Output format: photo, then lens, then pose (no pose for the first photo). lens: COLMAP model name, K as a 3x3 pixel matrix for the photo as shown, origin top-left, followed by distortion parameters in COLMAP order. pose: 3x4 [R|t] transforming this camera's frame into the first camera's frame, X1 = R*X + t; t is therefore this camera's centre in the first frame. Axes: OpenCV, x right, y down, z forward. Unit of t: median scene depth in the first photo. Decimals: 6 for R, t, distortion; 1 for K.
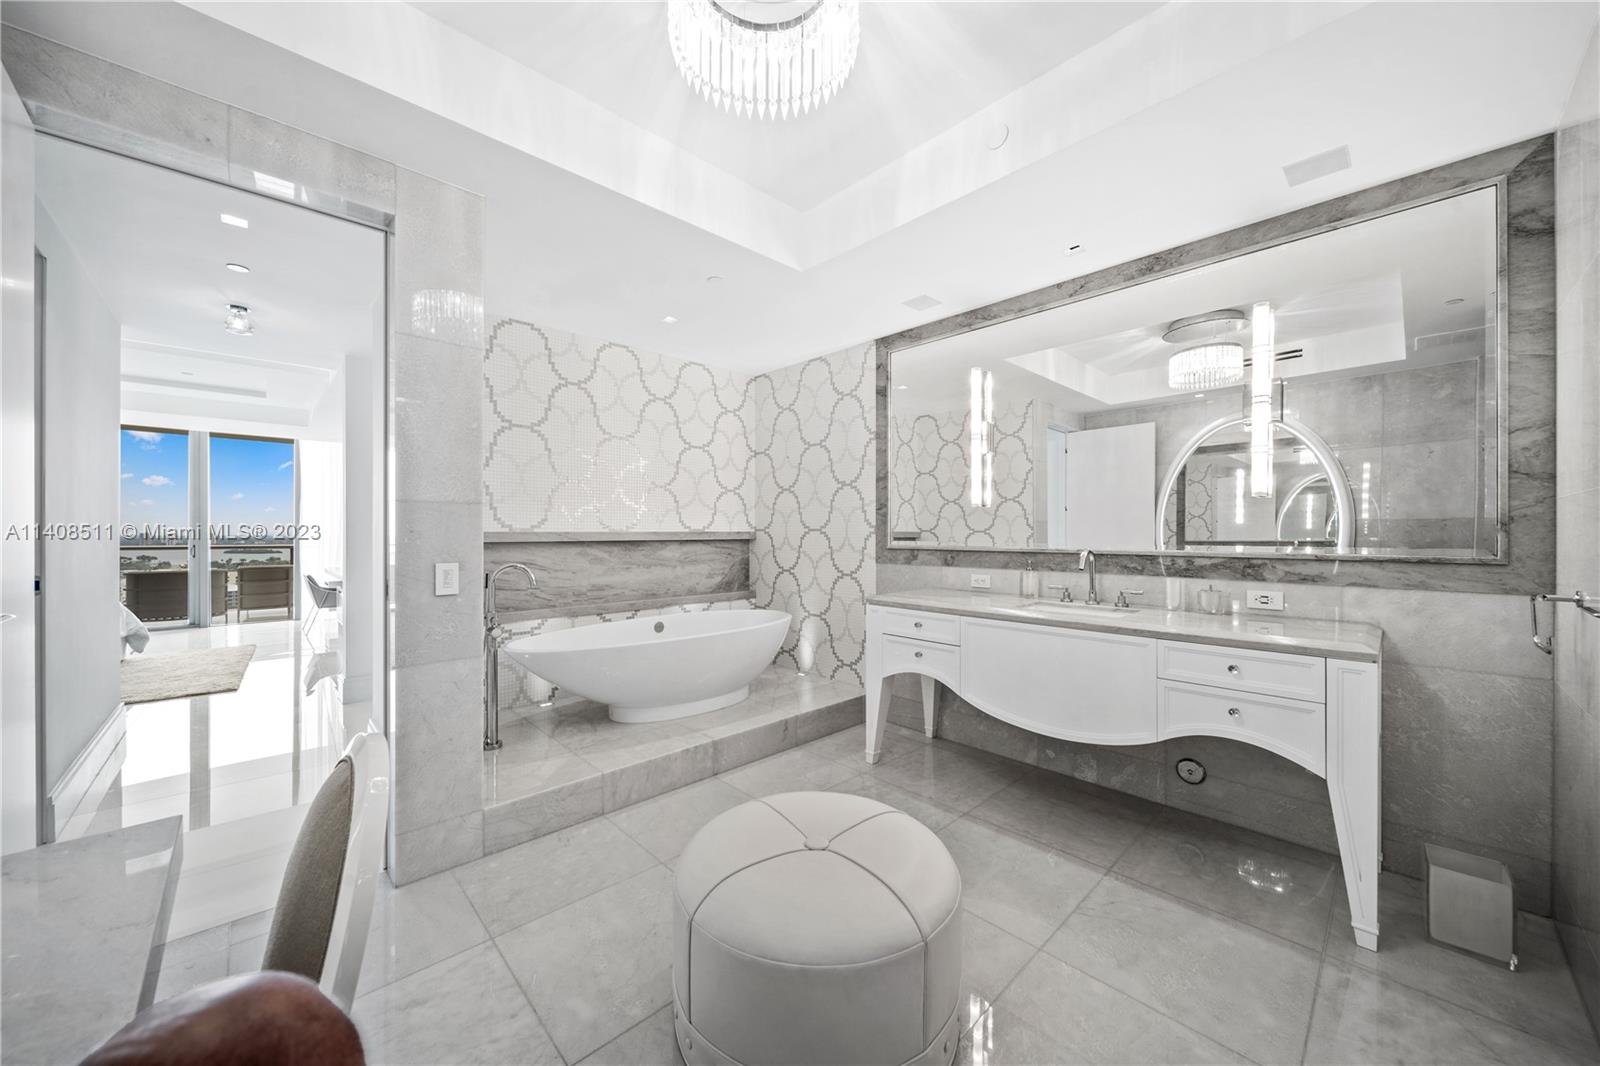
lens RADIAL K [[583.4, 0, 794.7], [0, 583.4, 532.2], [0, 0, 1]] dist [0.000304, -0.001748]
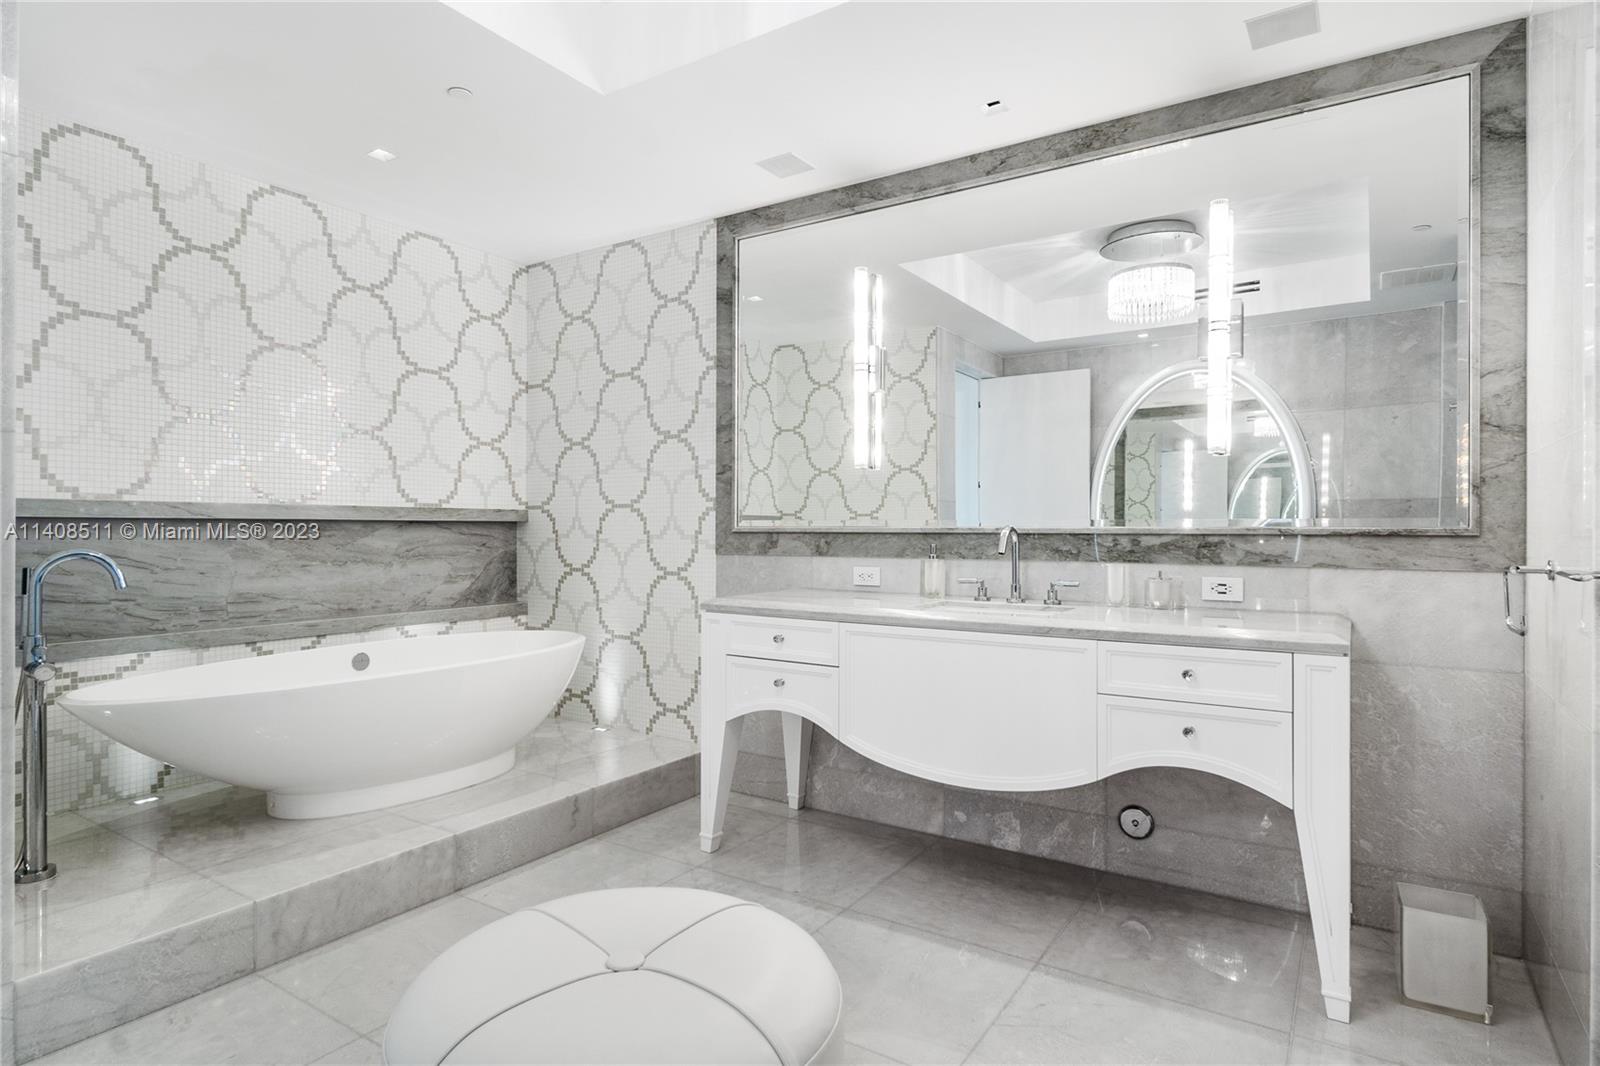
lens RADIAL K [[871.2, 0, 799.1], [0, 871.2, 528.8], [0, 0, 1]] dist [0.003955, -0.004524]
pose [[0.972522, 0.002380, 0.232801, -0.000198], [-0.002230, 0.999997, -0.000908, 0.030617], [-0.232802, 0.000364, 0.972524, 0.013515]]
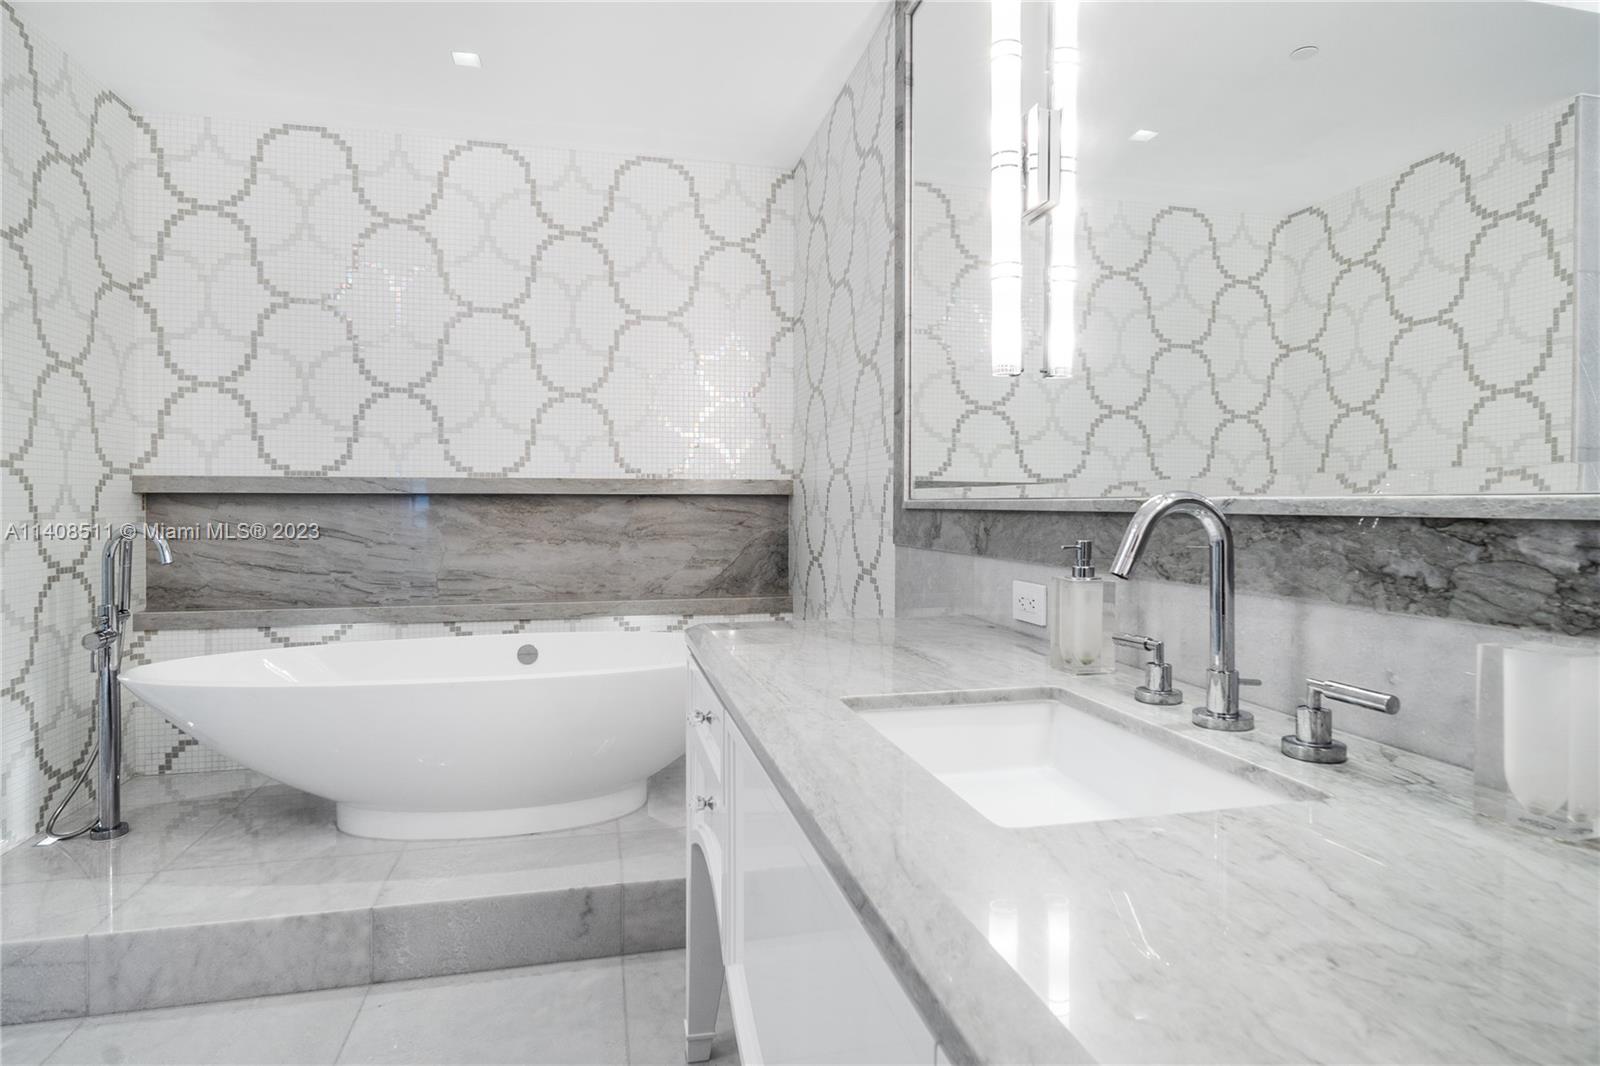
lens RADIAL K [[871.2, 0, 803.3], [0, 871.2, 511.5], [0, 0, 1]] dist [0.003955, -0.004524]
pose [[0.862277, 0.006046, -0.506401, 0.494183], [-0.001910, 0.999960, 0.008686, 0.030465], [0.506433, -0.006522, 0.862254, 0.554861]]
